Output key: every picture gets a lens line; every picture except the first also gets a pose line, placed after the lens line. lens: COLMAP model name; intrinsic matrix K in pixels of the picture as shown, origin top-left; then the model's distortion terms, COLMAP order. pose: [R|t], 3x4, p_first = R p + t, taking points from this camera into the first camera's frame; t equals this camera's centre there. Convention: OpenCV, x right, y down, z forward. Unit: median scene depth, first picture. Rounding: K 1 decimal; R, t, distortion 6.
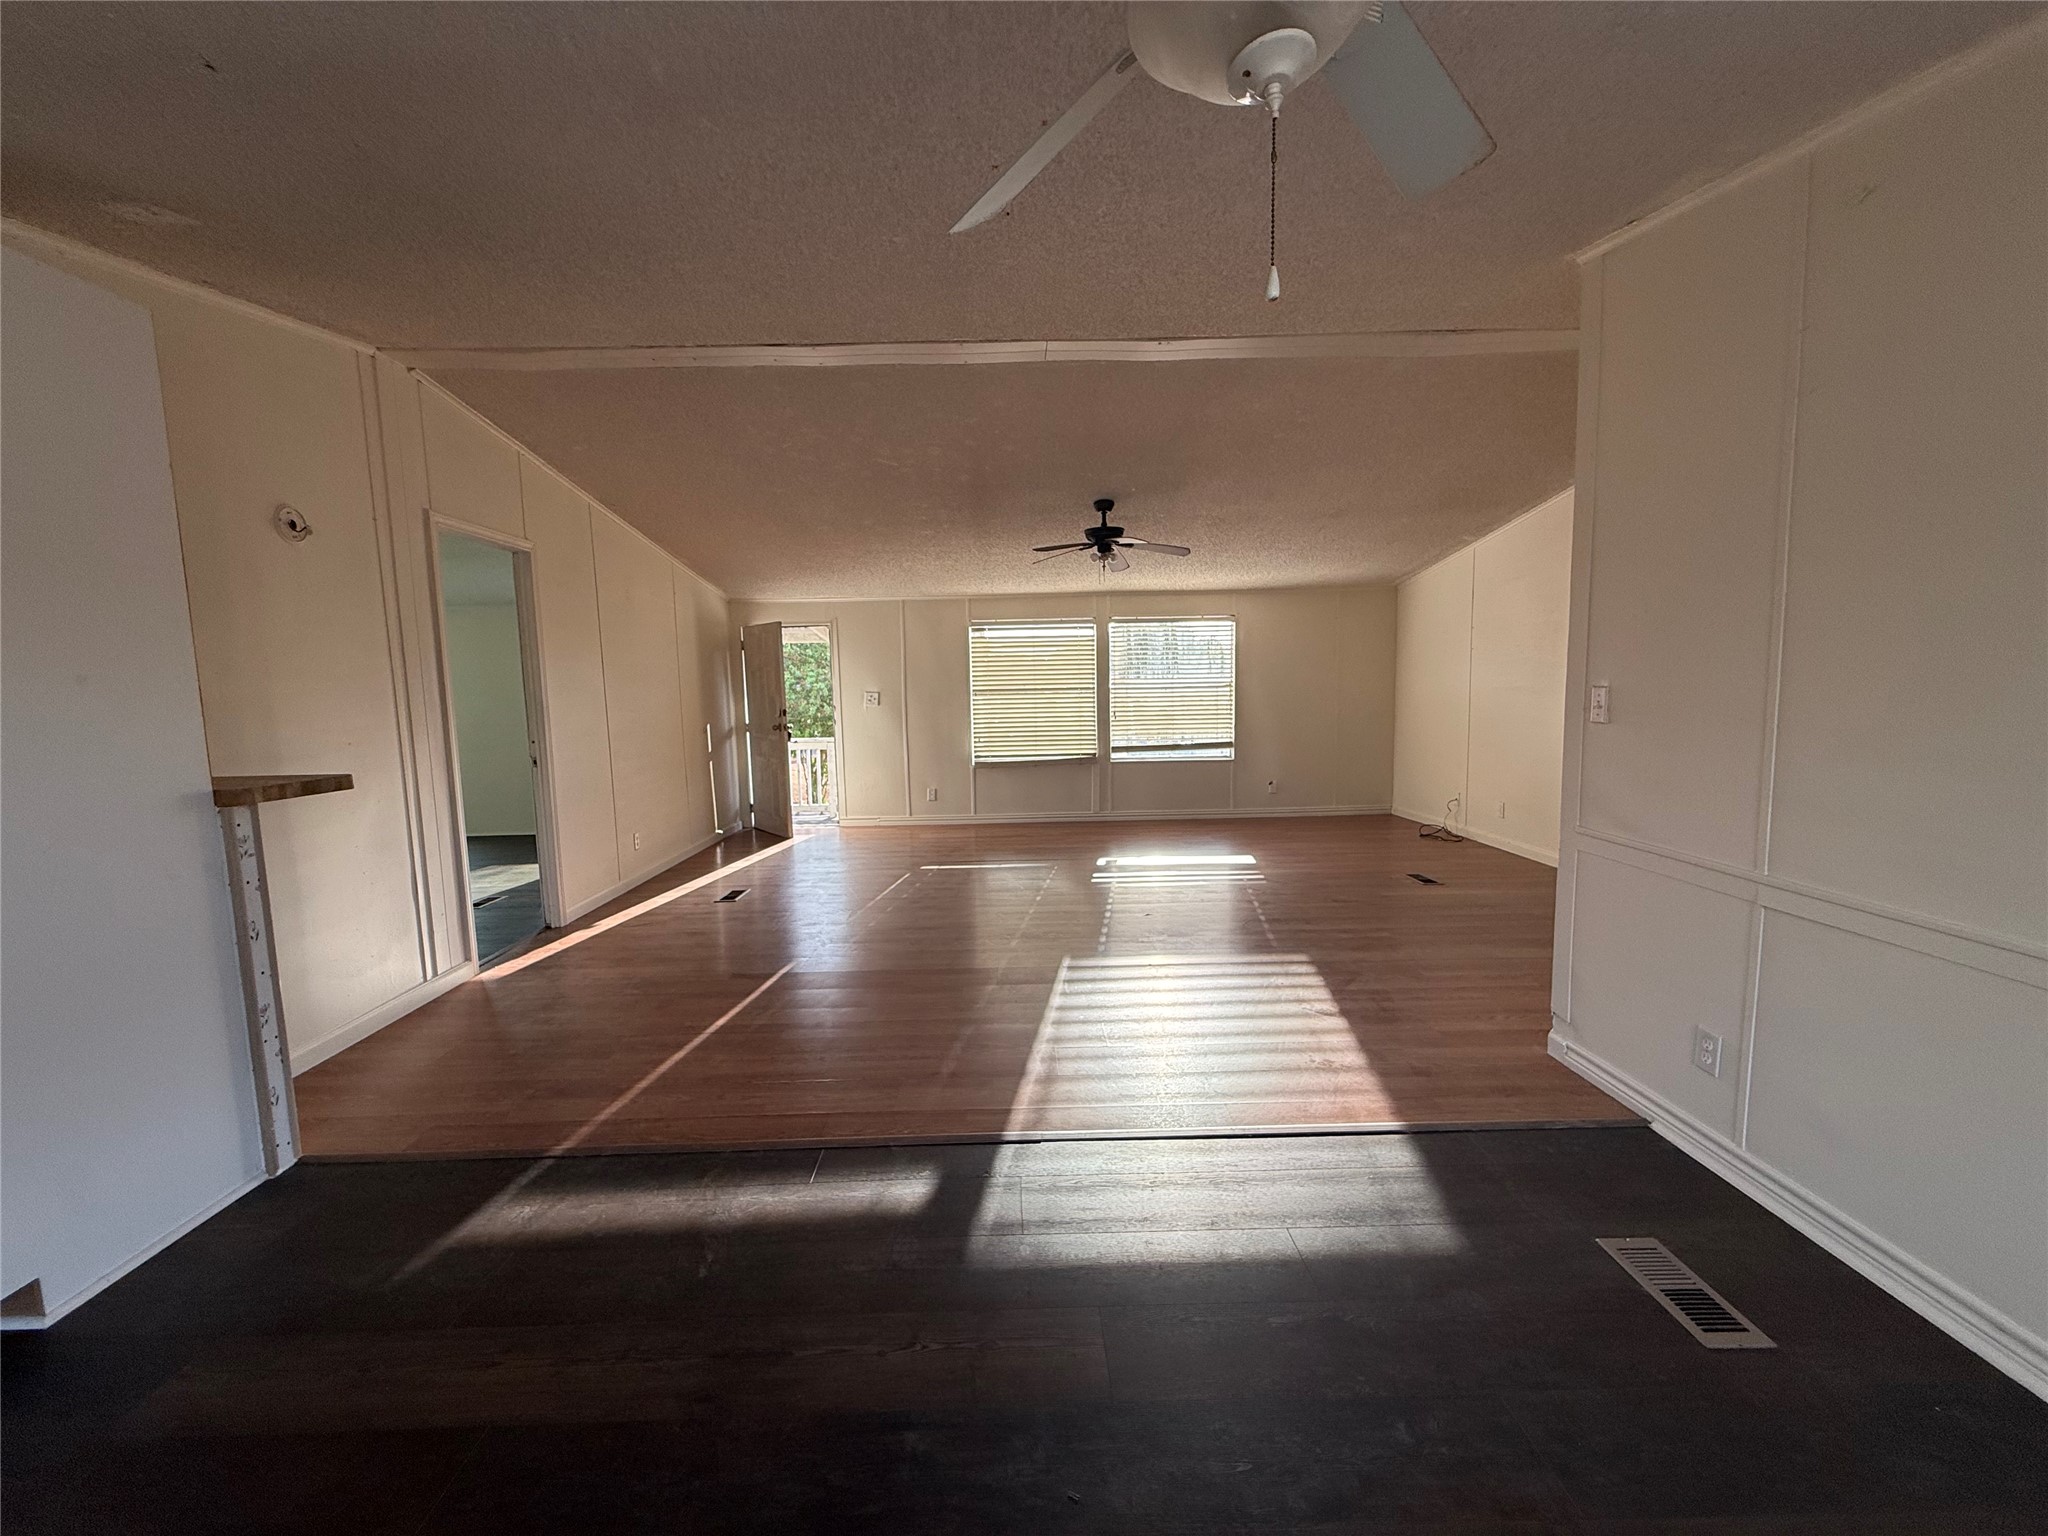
lens RADIAL K [[825.6, 0, 1018.9], [0, 825.6, 769.9], [0, 0, 1]] dist [0.003654, 0.000361]
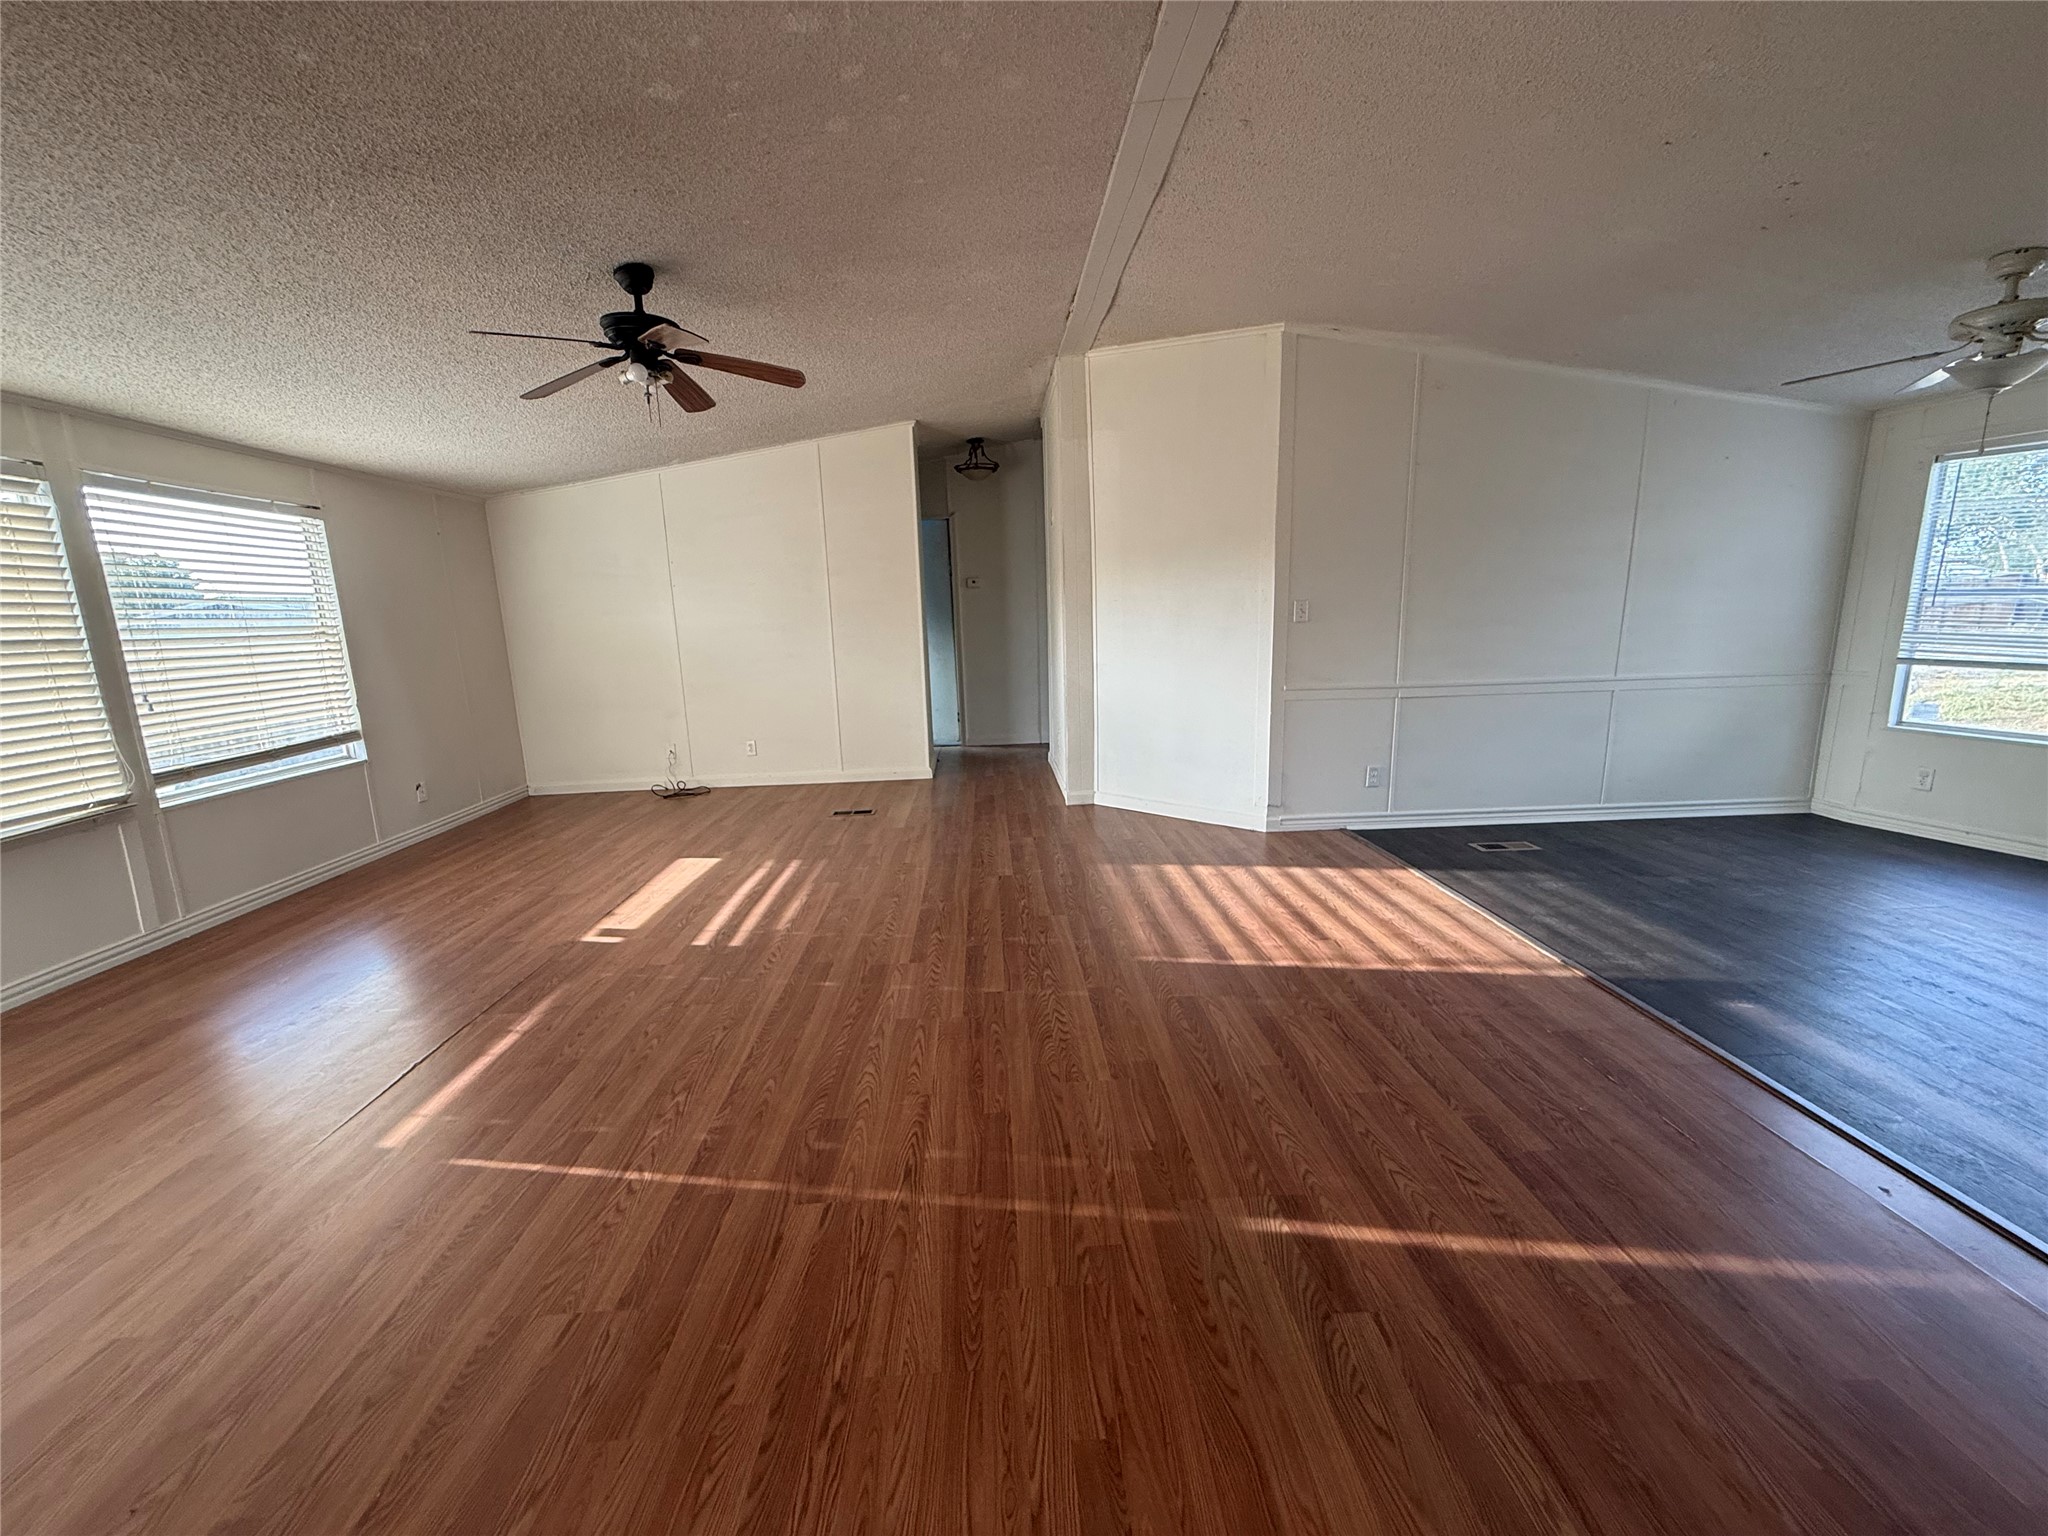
lens RADIAL K [[825.6, 0, 1018.9], [0, 825.6, 769.9], [0, 0, 1]] dist [0.003654, 0.000361]
pose [[-0.037690, -0.168447, 0.984990, -0.436853], [0.135936, 0.975663, 0.172054, -0.056965], [-0.990000, 0.140380, -0.013875, 0.718864]]
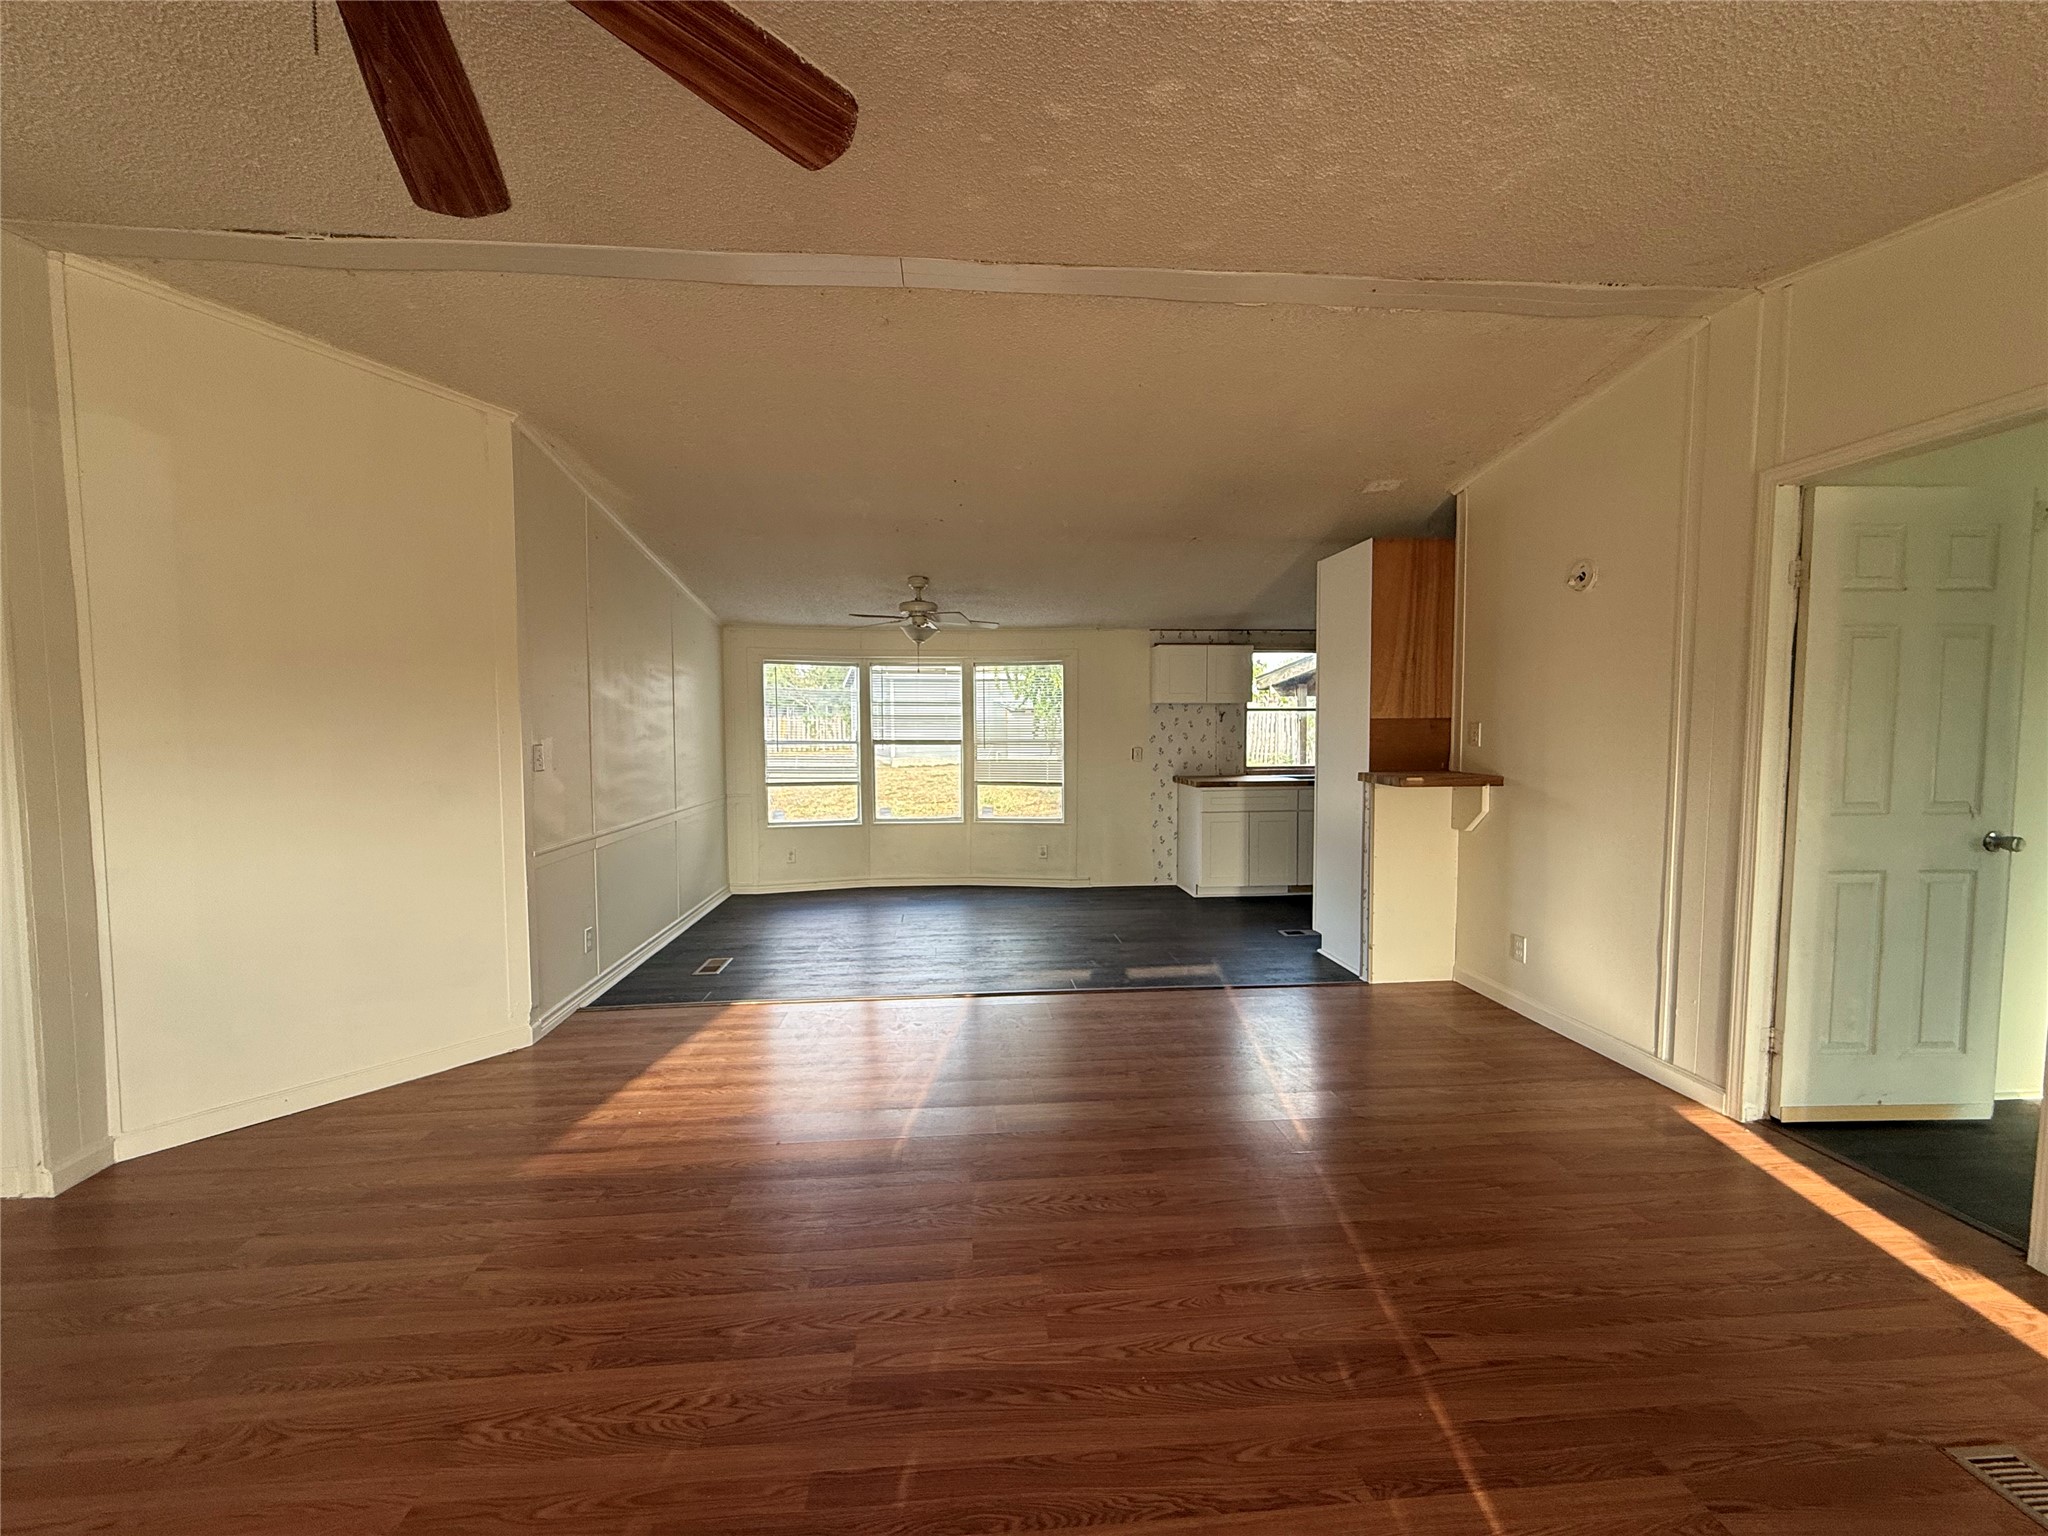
lens RADIAL K [[825.6, 0, 1018.9], [0, 825.6, 769.9], [0, 0, 1]] dist [0.003654, 0.000361]
pose [[-0.996743, 0.030410, -0.074692, 0.002567], [0.017907, 0.986517, 0.162676, -0.117256], [0.078632, 0.160809, -0.983848, 1.060545]]
